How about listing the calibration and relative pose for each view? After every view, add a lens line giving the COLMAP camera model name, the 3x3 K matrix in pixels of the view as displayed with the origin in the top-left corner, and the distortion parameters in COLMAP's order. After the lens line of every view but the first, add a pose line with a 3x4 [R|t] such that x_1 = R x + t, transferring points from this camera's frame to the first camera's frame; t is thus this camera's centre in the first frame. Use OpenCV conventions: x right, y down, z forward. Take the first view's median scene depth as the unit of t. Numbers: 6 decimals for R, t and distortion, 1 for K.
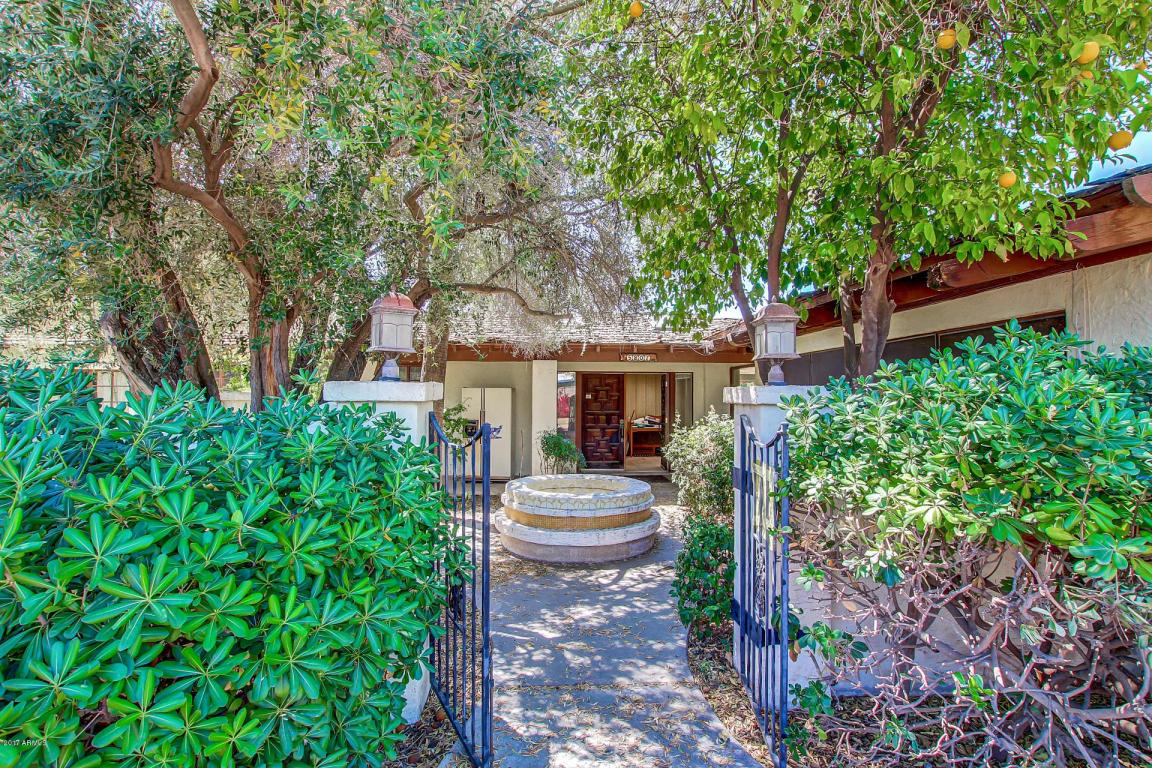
lens RADIAL K [[554.3, 0, 576.0], [0, 554.3, 384.0], [0, 0, 1]] dist [-0.000320, -0.000062]
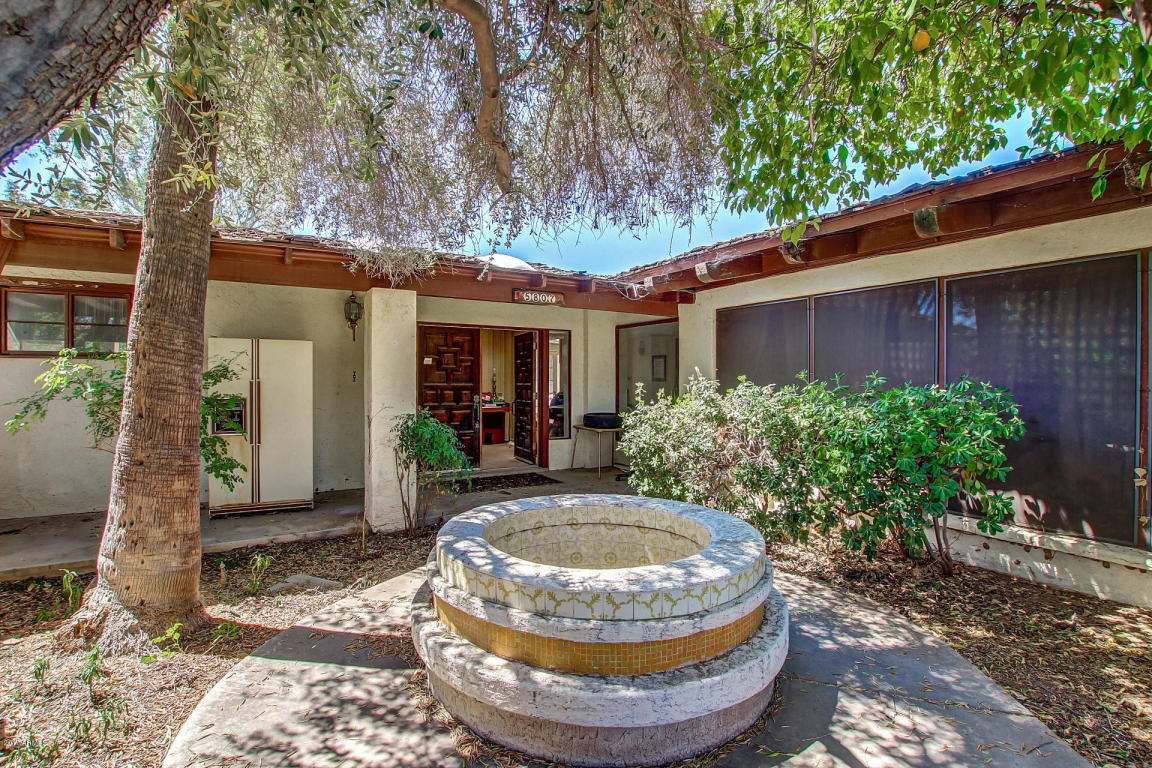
lens RADIAL K [[554.3, 0, 576.0], [0, 554.3, 384.0], [0, 0, 1]] dist [-0.000320, -0.000062]
pose [[0.882554, -0.004405, 0.470190, -0.152470], [-0.011528, 0.999453, 0.031001, 0.032122], [-0.470070, -0.032781, 0.882020, 0.403394]]
